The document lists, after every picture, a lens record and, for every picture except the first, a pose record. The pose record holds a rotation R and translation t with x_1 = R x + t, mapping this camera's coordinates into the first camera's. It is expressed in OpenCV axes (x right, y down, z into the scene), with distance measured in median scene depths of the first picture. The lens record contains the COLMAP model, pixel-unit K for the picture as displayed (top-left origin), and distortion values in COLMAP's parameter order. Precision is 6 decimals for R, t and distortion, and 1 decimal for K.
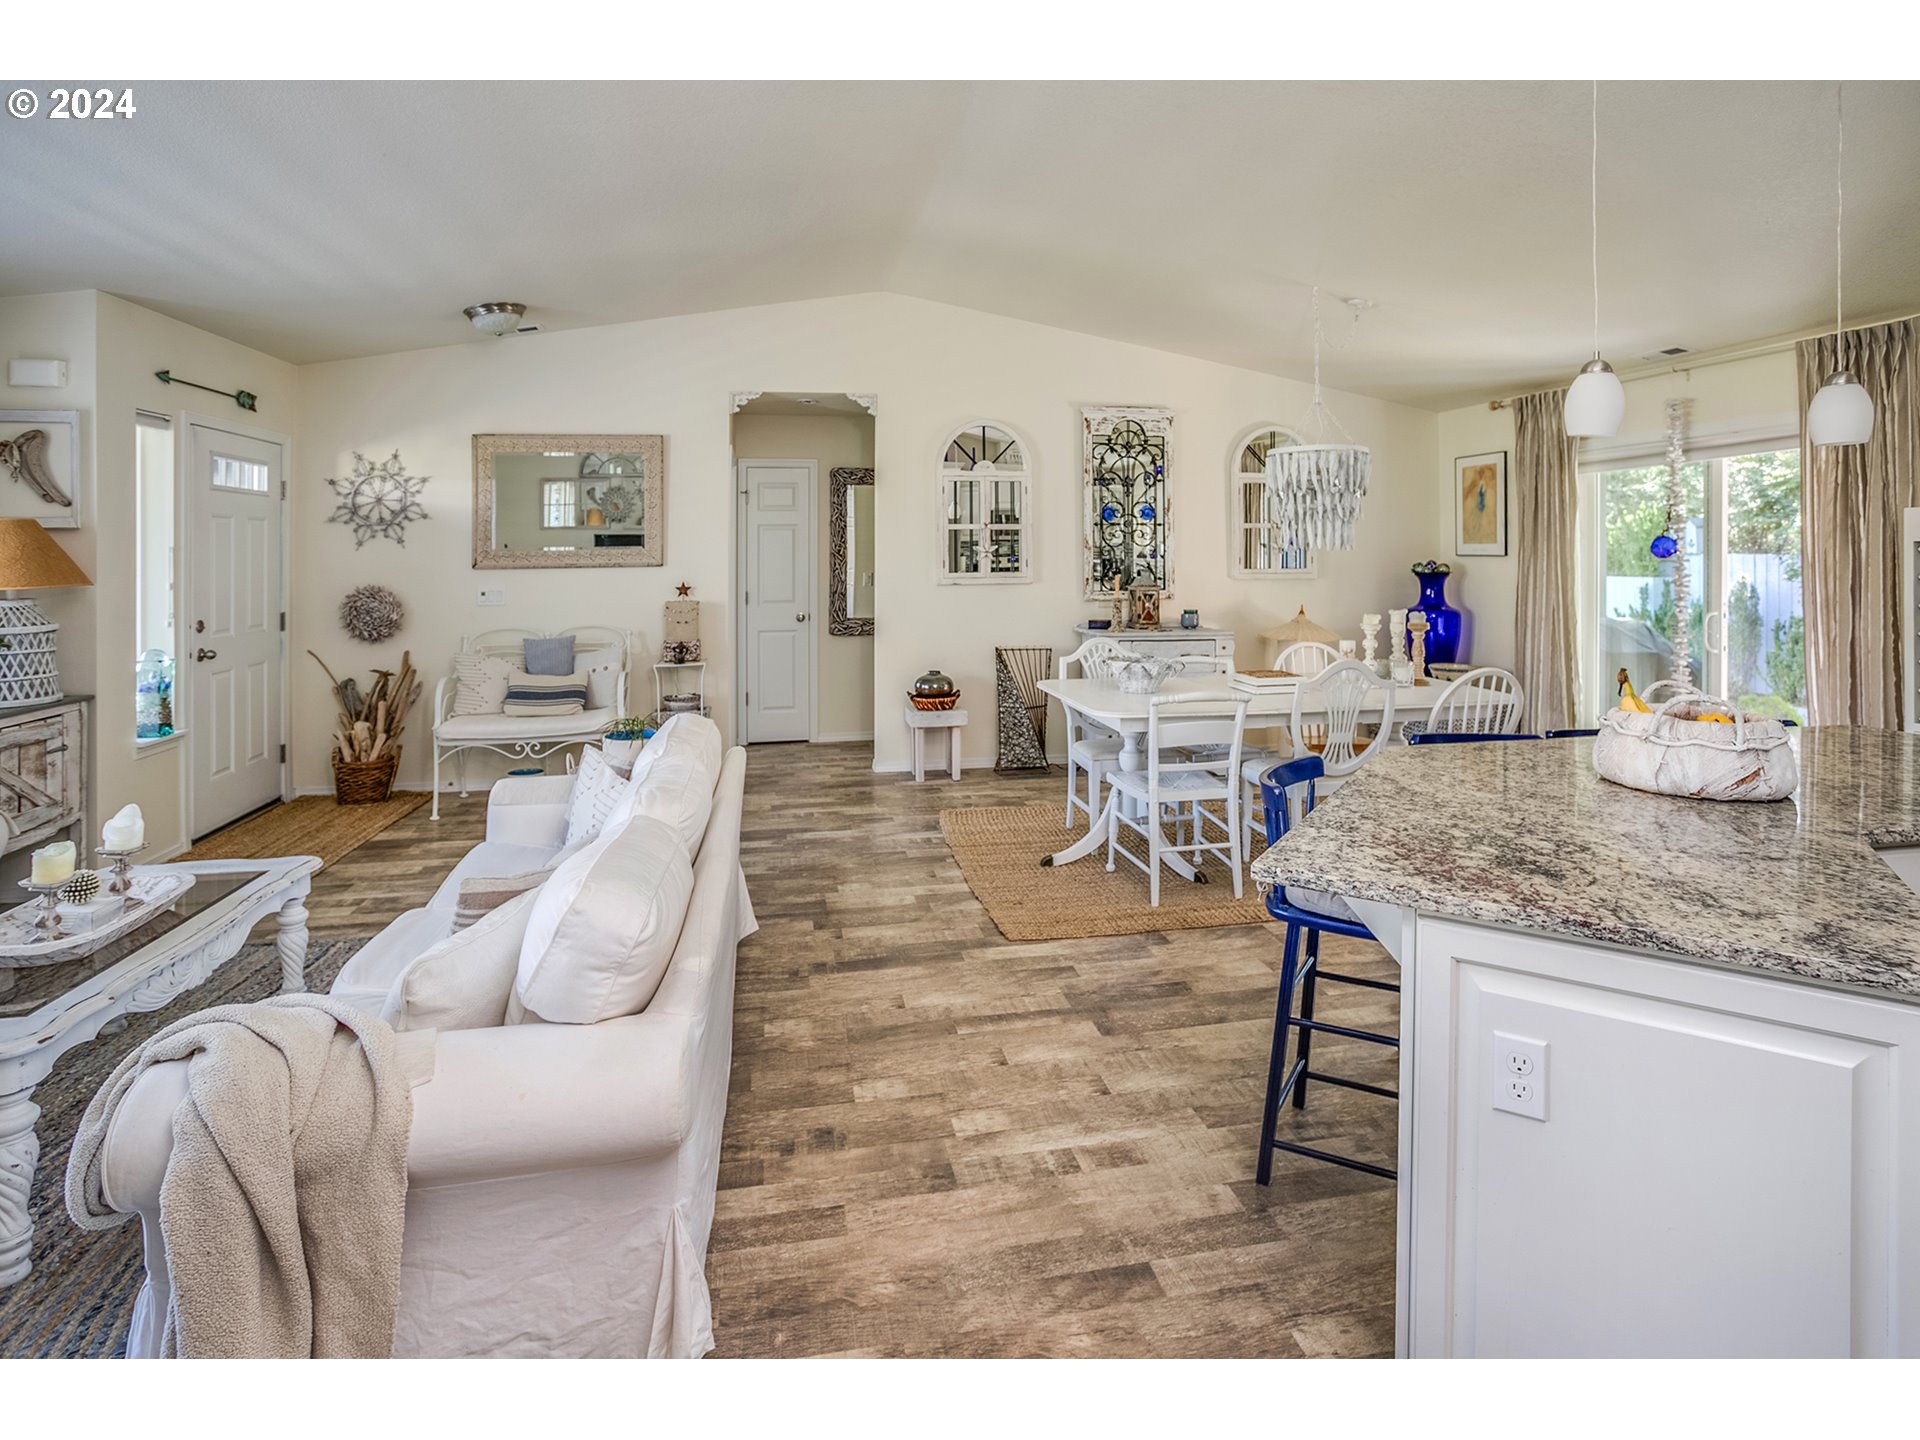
lens RADIAL K [[1014.8, 0, 993.9], [0, 1014.8, 553.2], [0, 0, 1]] dist [0.000322, 0.000385]
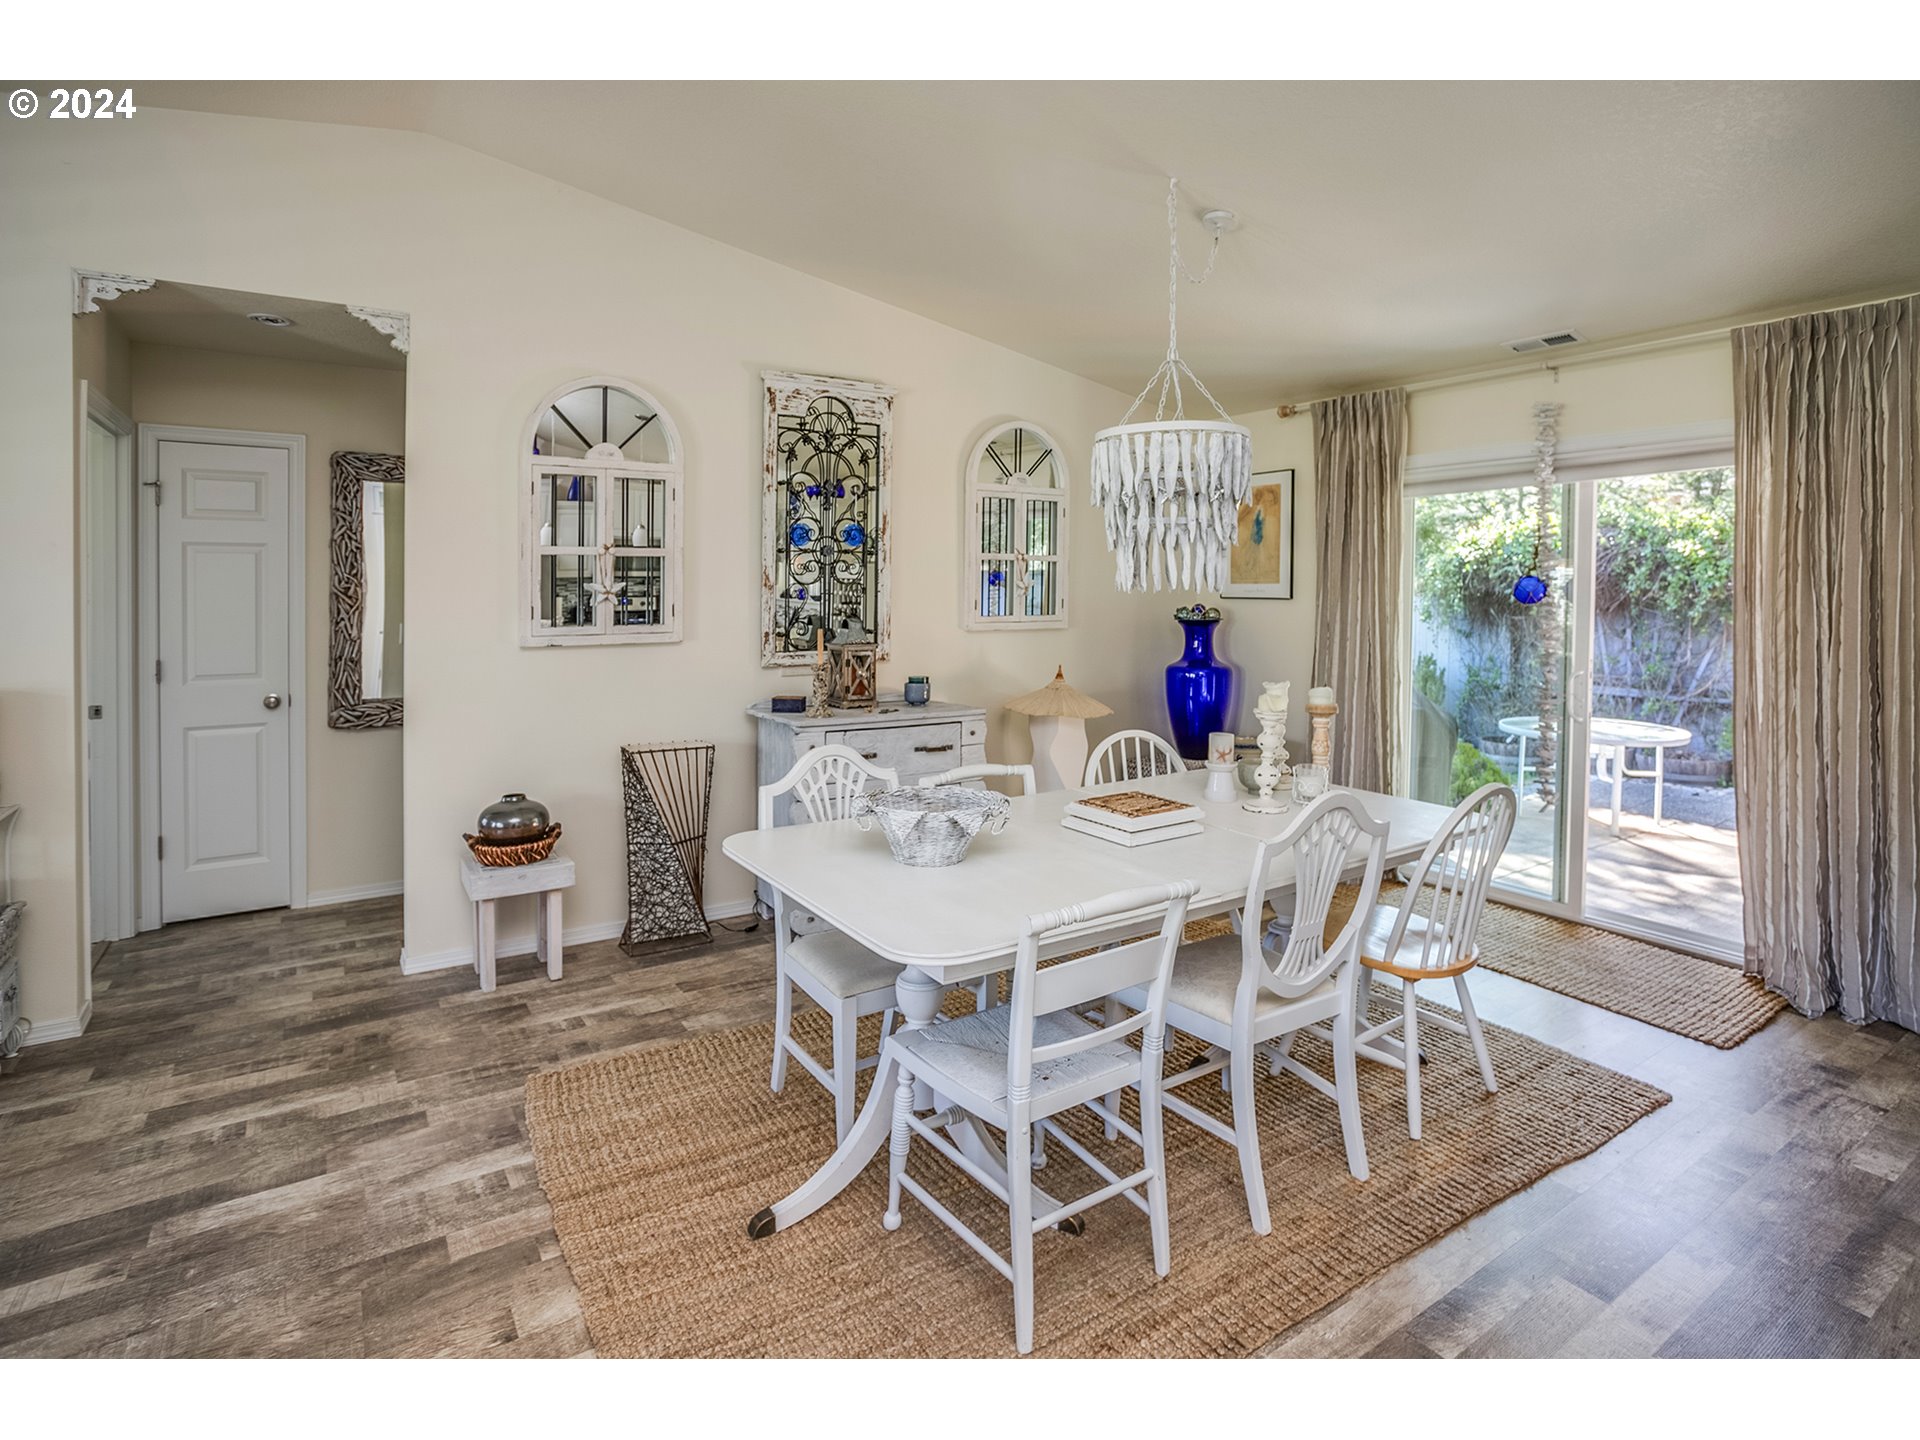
lens RADIAL K [[990.7, 0, 966.0], [0, 990.7, 585.4], [0, 0, 1]] dist [-0.060035, 0.033245]
pose [[0.932118, 0.005824, 0.362107, -0.020091], [-0.003938, 0.999975, -0.005947, -0.002616], [-0.362132, 0.004118, 0.932118, 0.369709]]
